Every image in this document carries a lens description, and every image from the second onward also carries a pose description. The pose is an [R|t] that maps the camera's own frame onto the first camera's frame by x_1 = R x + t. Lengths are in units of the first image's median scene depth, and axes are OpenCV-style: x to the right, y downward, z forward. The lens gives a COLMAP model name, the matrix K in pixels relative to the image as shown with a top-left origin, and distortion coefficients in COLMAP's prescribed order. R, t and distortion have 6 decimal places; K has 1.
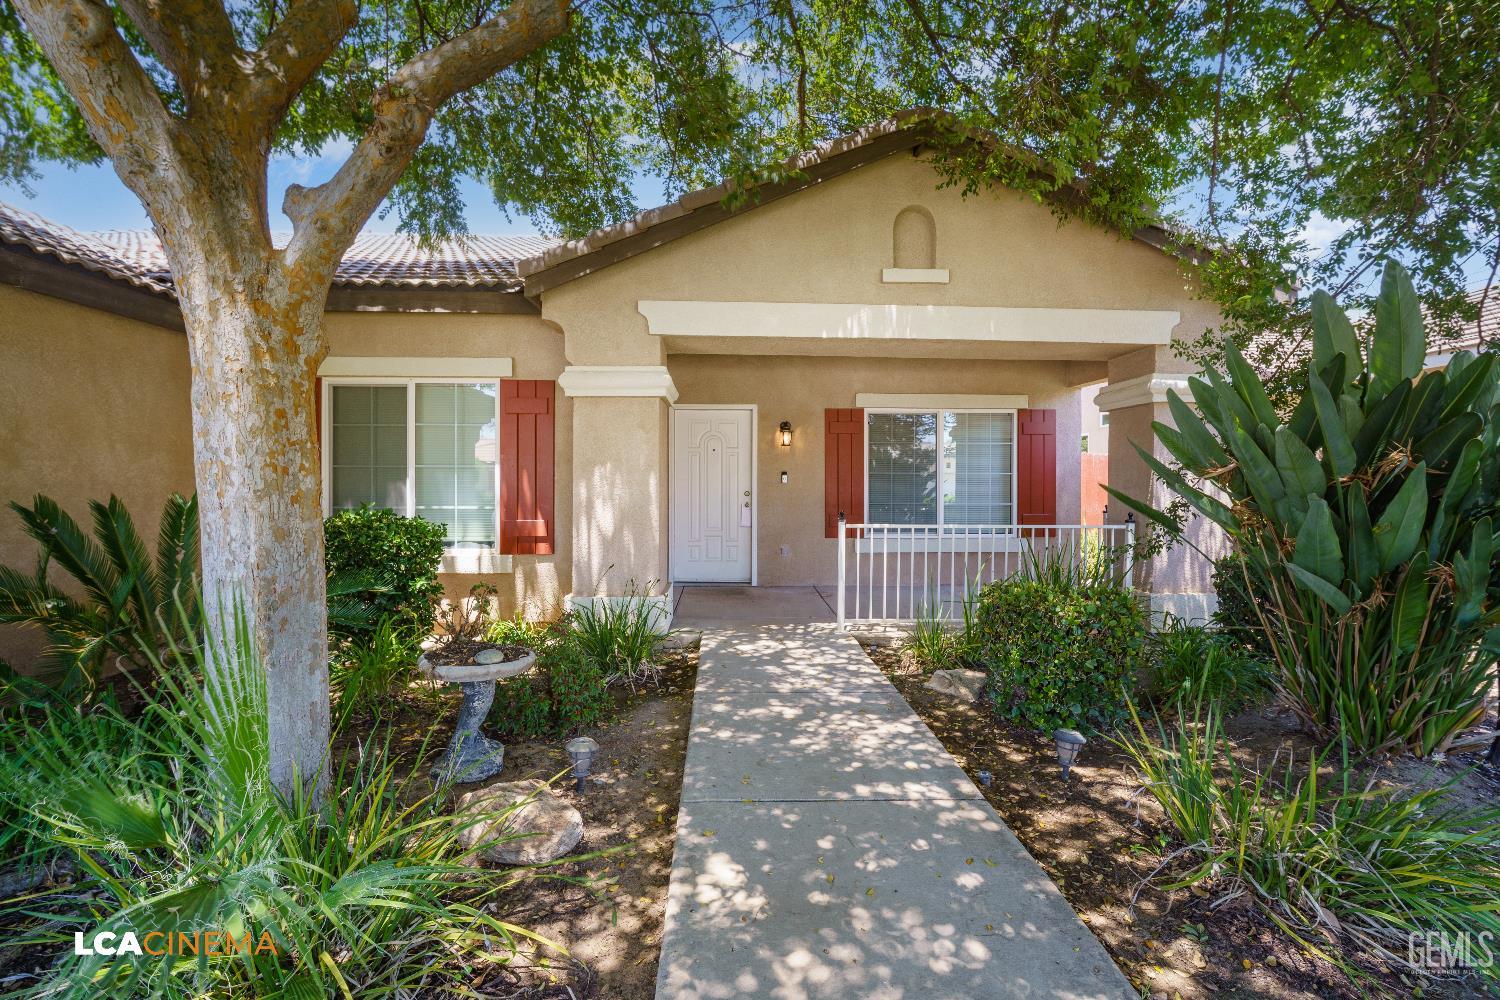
lens RADIAL K [[656.1, 0, 754.9], [0, 656.1, 489.2], [0, 0, 1]] dist [-0.017122, 0.005440]
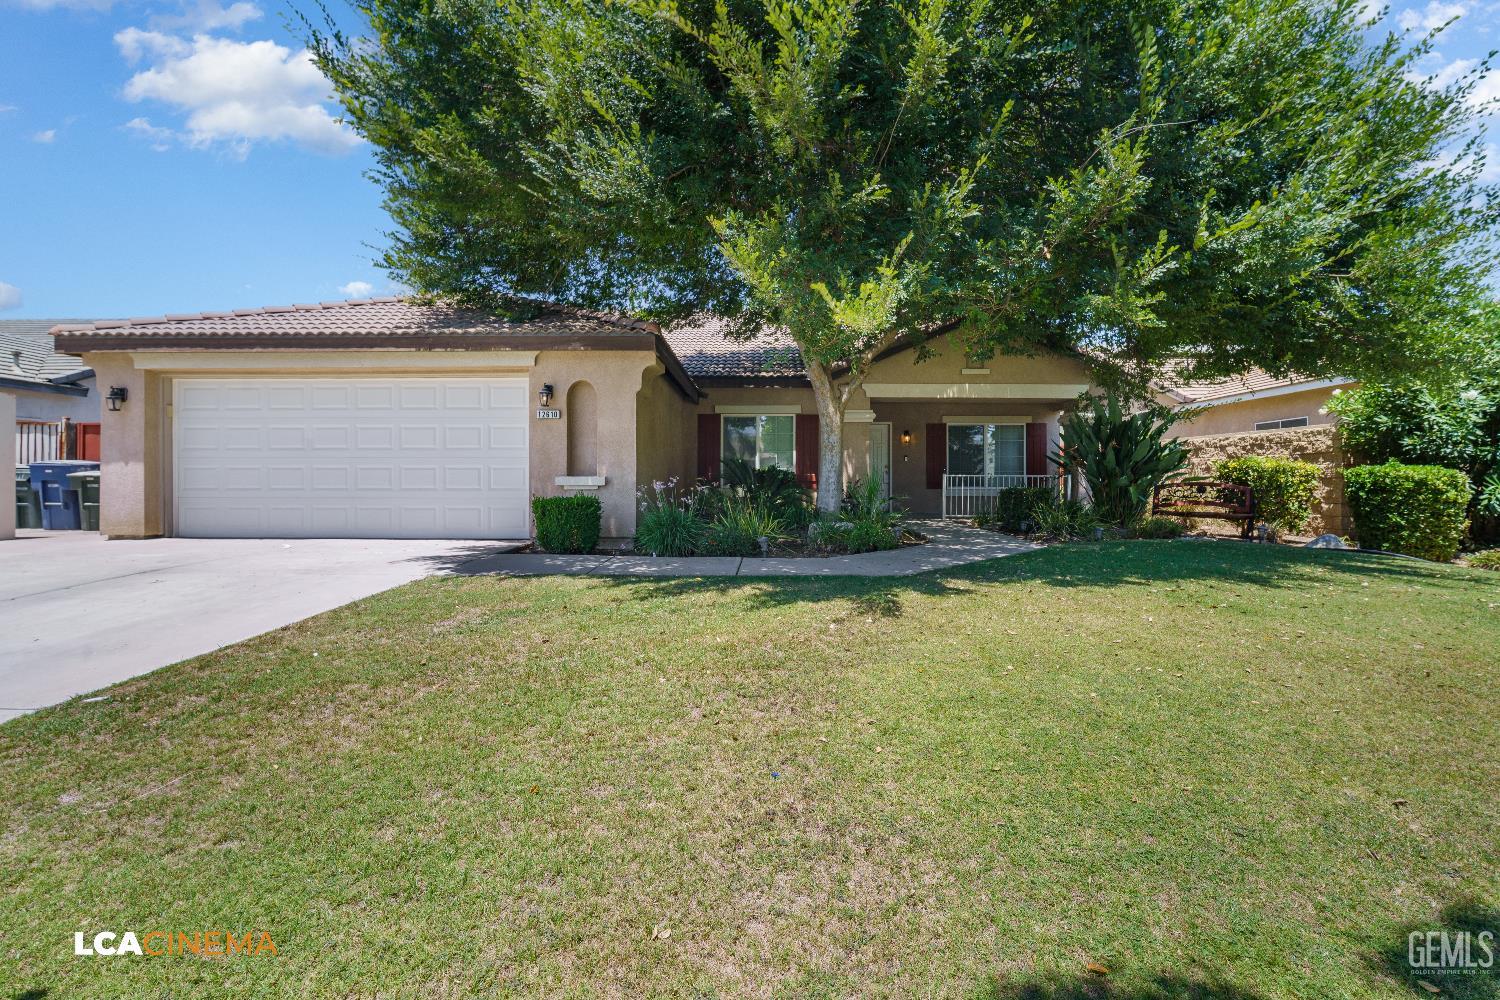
lens RADIAL K [[656.1, 0, 754.9], [0, 656.1, 489.2], [0, 0, 1]] dist [-0.017122, 0.005440]
pose [[0.998110, -0.001752, -0.061429, -0.370347], [0.001470, 0.999988, -0.004639, 0.106130], [0.061436, 0.004539, 0.998101, -1.284368]]
